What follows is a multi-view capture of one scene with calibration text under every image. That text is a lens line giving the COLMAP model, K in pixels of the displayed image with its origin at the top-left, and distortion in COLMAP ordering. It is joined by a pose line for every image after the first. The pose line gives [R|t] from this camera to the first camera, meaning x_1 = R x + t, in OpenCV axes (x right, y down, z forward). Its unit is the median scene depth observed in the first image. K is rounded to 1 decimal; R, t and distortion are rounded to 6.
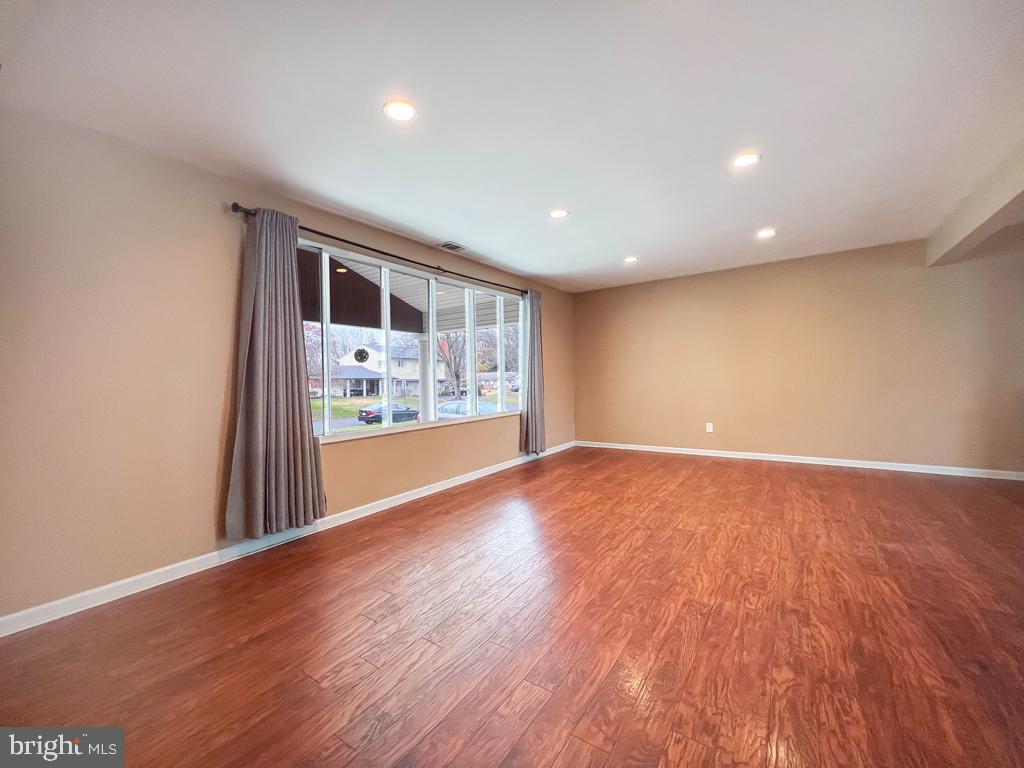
lens RADIAL K [[413.4, 0, 510.4], [0, 413.4, 383.0], [0, 0, 1]] dist [0.002017, 0.000048]
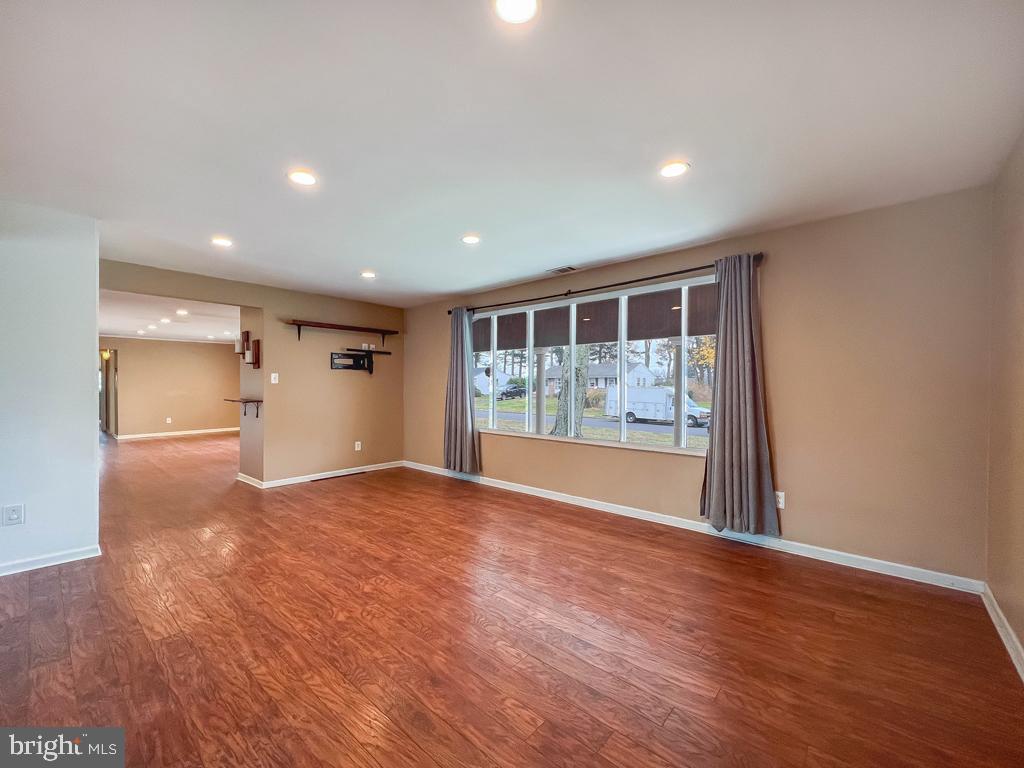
lens RADIAL K [[413.4, 0, 510.4], [0, 413.4, 383.0], [0, 0, 1]] dist [0.002017, 0.000048]
pose [[-0.115922, 0.016534, -0.993121, 1.262147], [-0.009857, 0.999793, 0.017796, -0.089399], [0.993209, 0.011852, -0.115735, 1.377247]]
